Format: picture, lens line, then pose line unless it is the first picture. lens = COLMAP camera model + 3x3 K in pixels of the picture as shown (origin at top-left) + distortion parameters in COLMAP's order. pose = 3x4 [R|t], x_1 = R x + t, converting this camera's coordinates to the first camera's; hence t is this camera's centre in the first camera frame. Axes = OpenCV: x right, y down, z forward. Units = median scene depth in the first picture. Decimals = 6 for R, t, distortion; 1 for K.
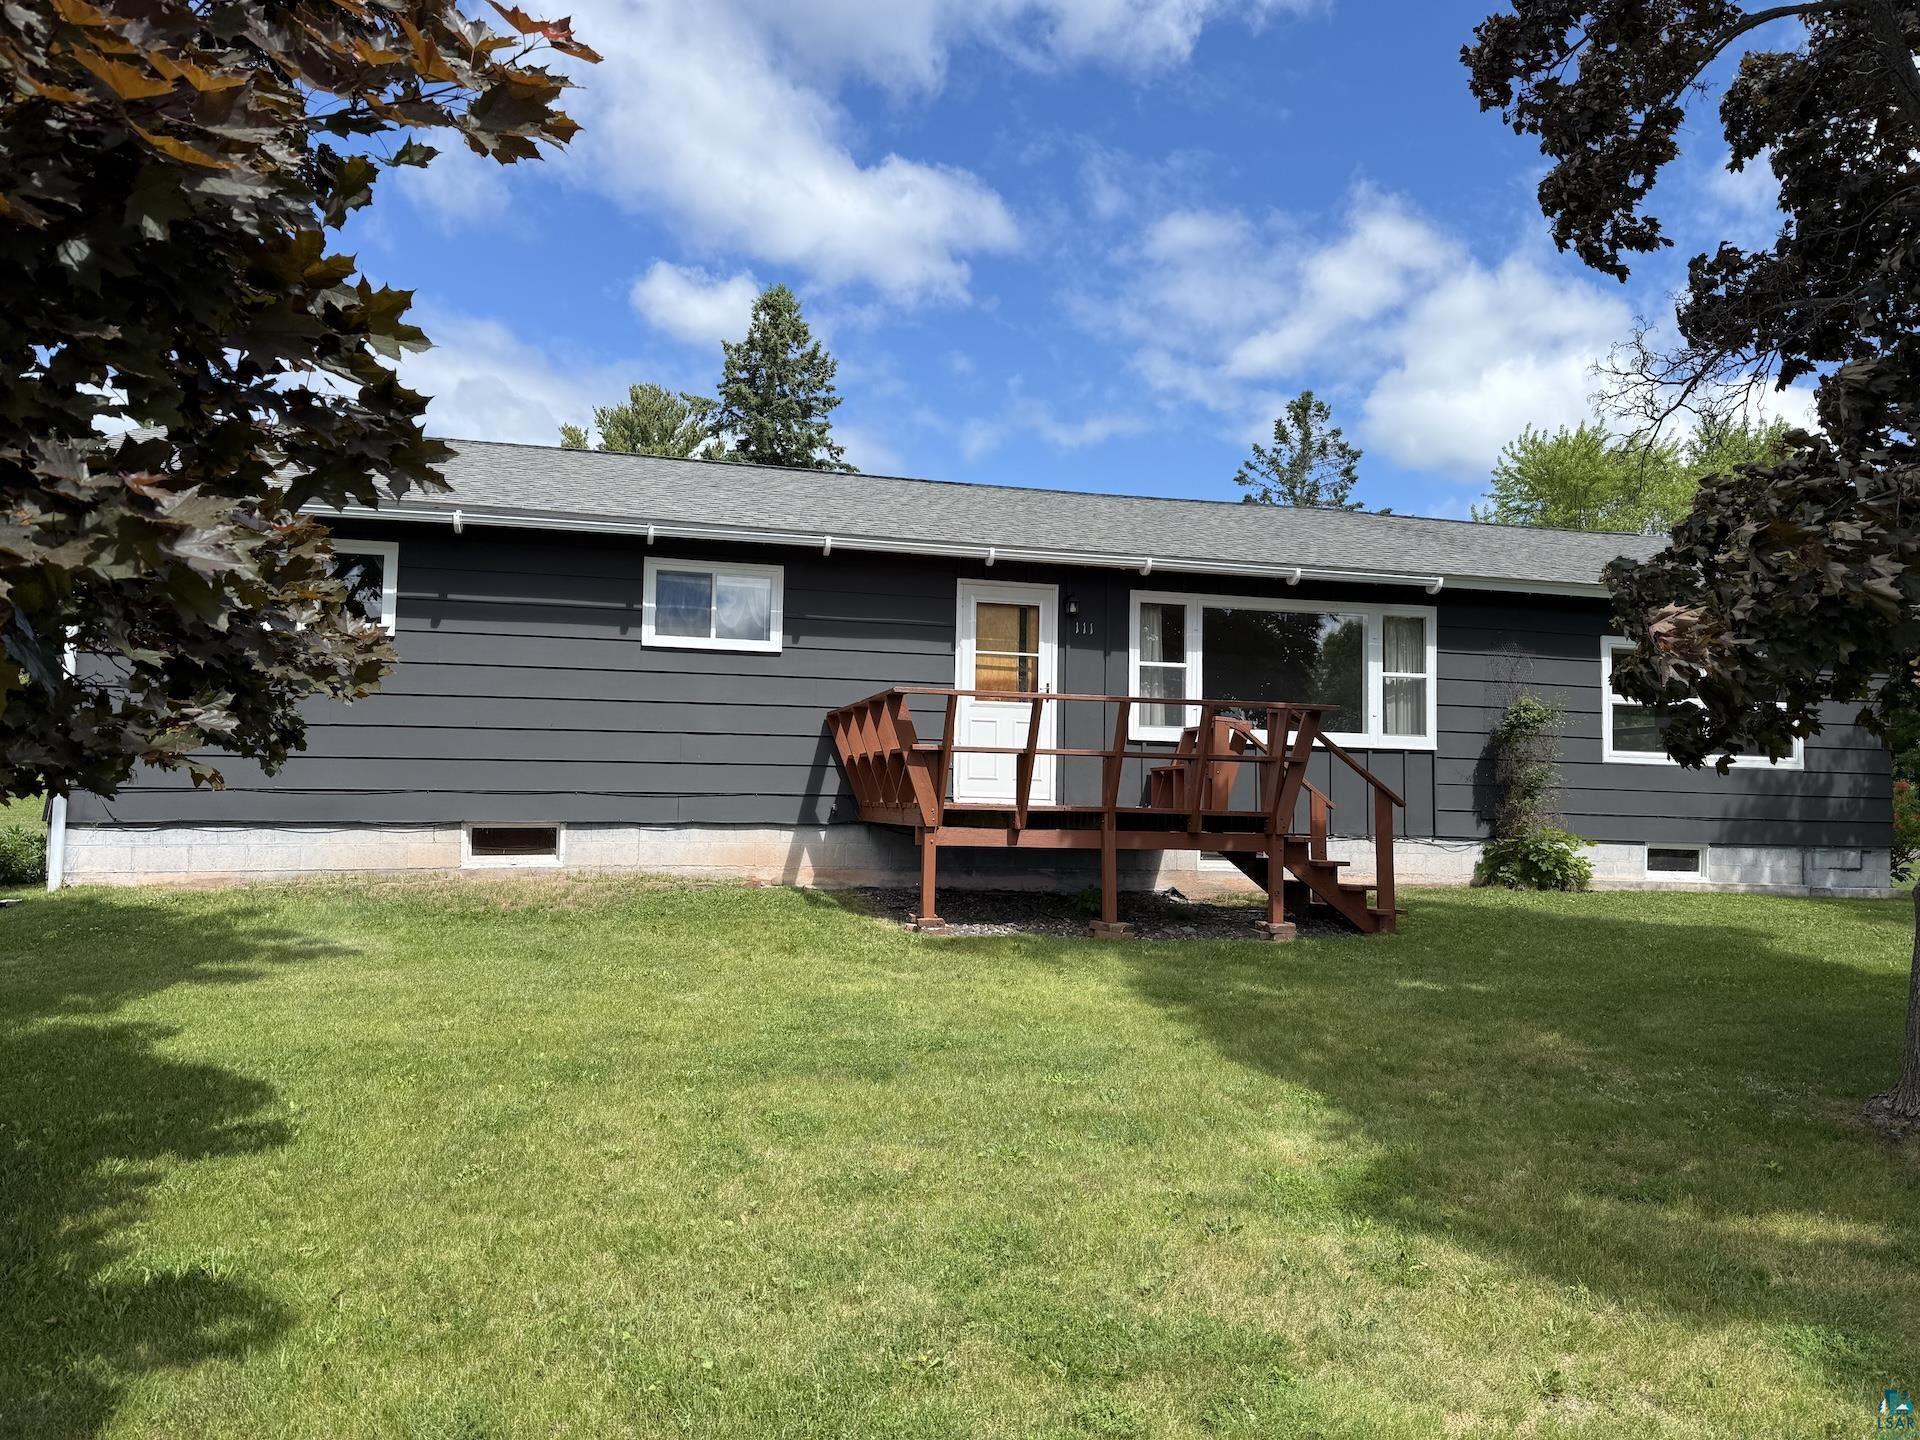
lens RADIAL K [[1334.0, 0, 952.7], [0, 1334.0, 732.2], [0, 0, 1]] dist [0.131536, -0.213448]
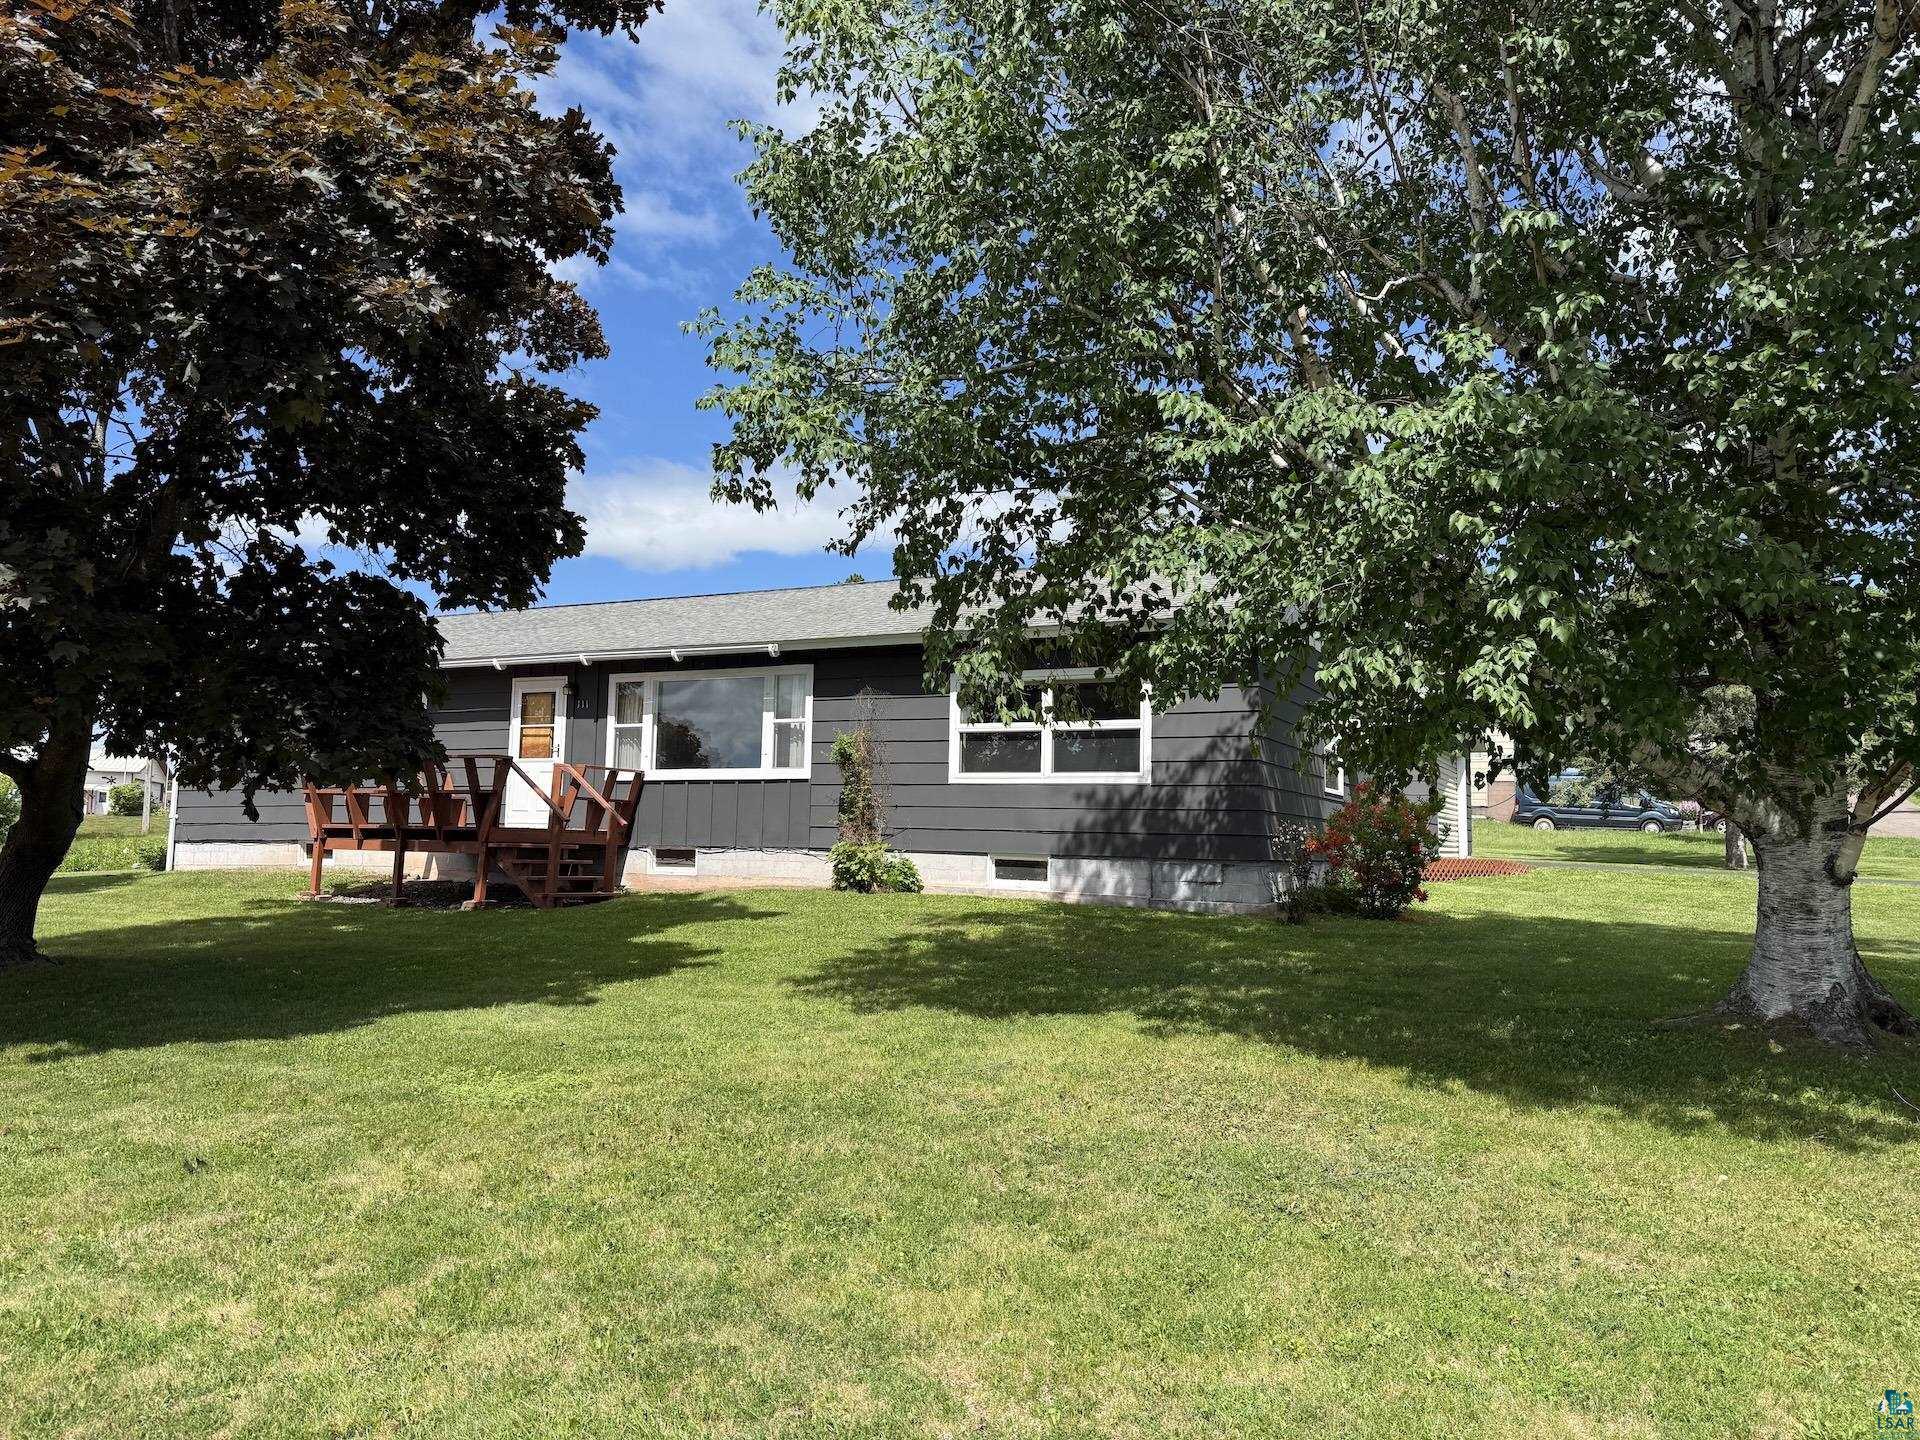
lens RADIAL K [[1334.0, 0, 952.7], [0, 1334.0, 732.2], [0, 0, 1]] dist [0.131536, -0.213448]
pose [[0.754084, -0.065219, -0.653531, 1.268710], [0.024514, 0.997159, -0.071225, 0.061862], [0.656320, 0.037689, 0.753541, 0.156096]]
